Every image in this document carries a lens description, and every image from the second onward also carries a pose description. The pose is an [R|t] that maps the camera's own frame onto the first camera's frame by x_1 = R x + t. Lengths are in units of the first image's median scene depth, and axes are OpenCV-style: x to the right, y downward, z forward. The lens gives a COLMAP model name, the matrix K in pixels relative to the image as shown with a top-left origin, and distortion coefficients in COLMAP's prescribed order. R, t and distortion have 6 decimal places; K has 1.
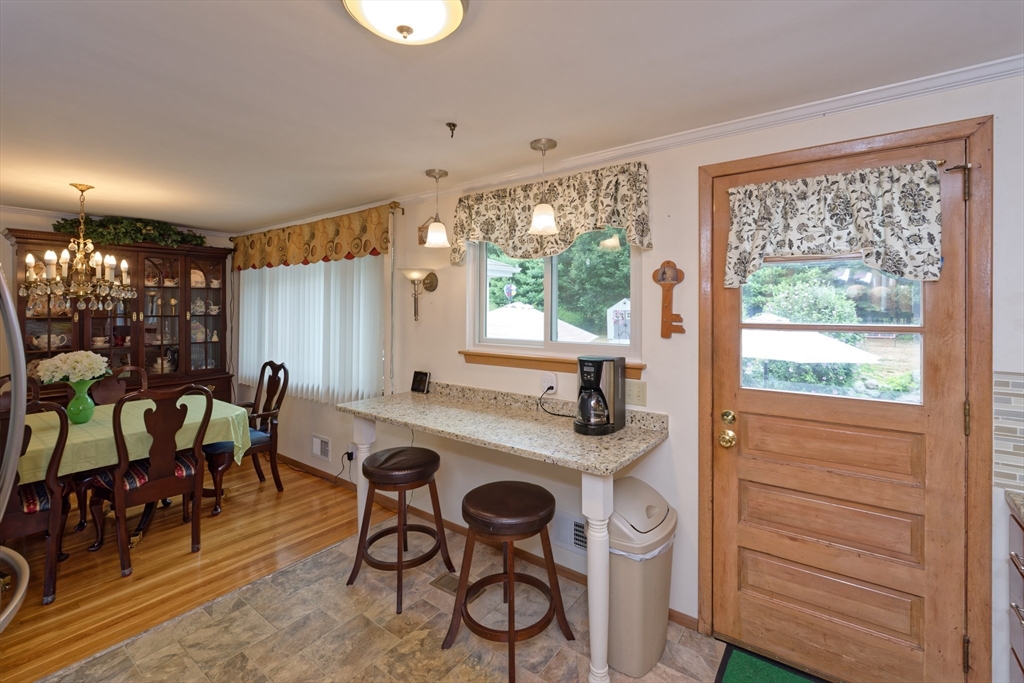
lens RADIAL K [[448.5, 0, 513.0], [0, 448.5, 302.9], [0, 0, 1]] dist [0.002154, 0.002543]
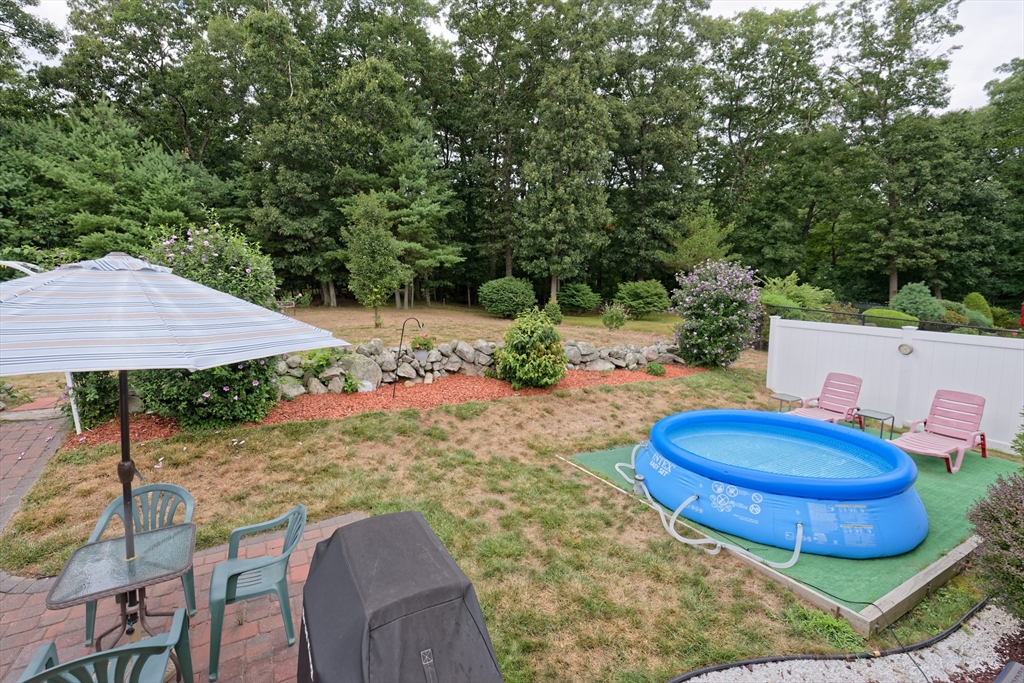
lens RADIAL K [[448.5, 0, 508.2], [0, 448.5, 327.0], [0, 0, 1]] dist [0.002154, 0.002543]
pose [[0.391302, -0.085858, 0.916248, 0.628379], [-0.014353, 0.994948, 0.099362, 0.093301], [-0.920150, -0.052032, 0.388093, 0.981525]]
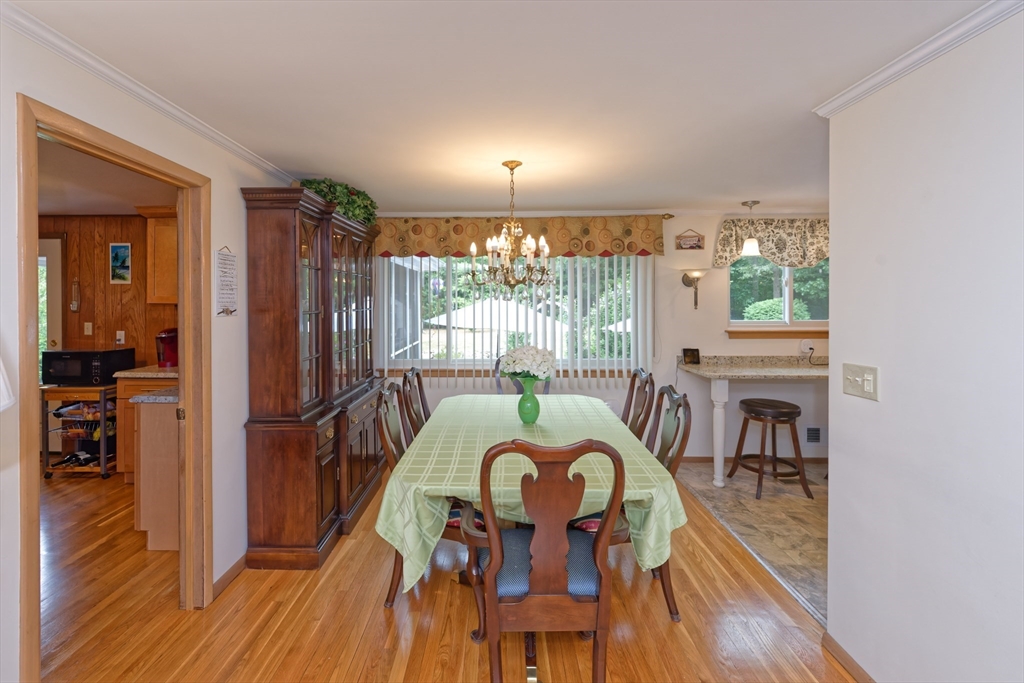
lens RADIAL K [[448.5, 0, 486.2], [0, 448.5, 305.7], [0, 0, 1]] dist [0.002154, 0.002543]
pose [[0.820701, -0.005538, 0.571331, -1.501397], [-0.002900, 0.999900, 0.013857, 0.013733], [-0.571351, -0.013030, 0.820602, 0.287863]]
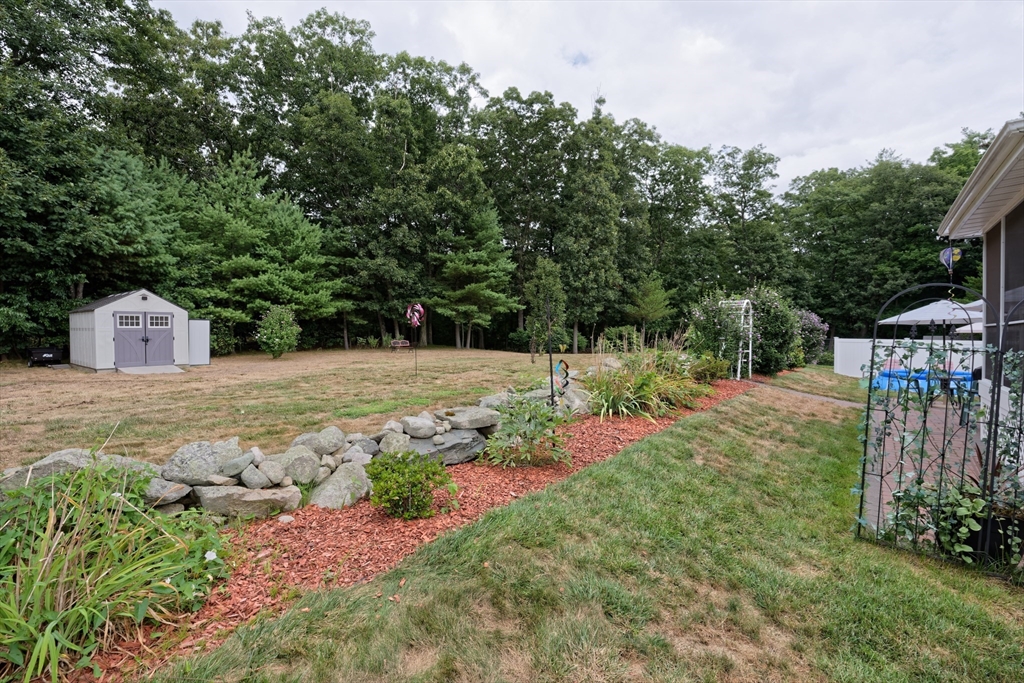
lens RADIAL K [[448.5, 0, 509.4], [0, 448.5, 337.6], [0, 0, 1]] dist [0.002154, 0.002543]
pose [[0.035778, -0.000307, 0.999360, -2.545595], [-0.012756, 0.999918, 0.000764, 0.387983], [-0.999278, -0.012775, 0.035771, 5.240641]]
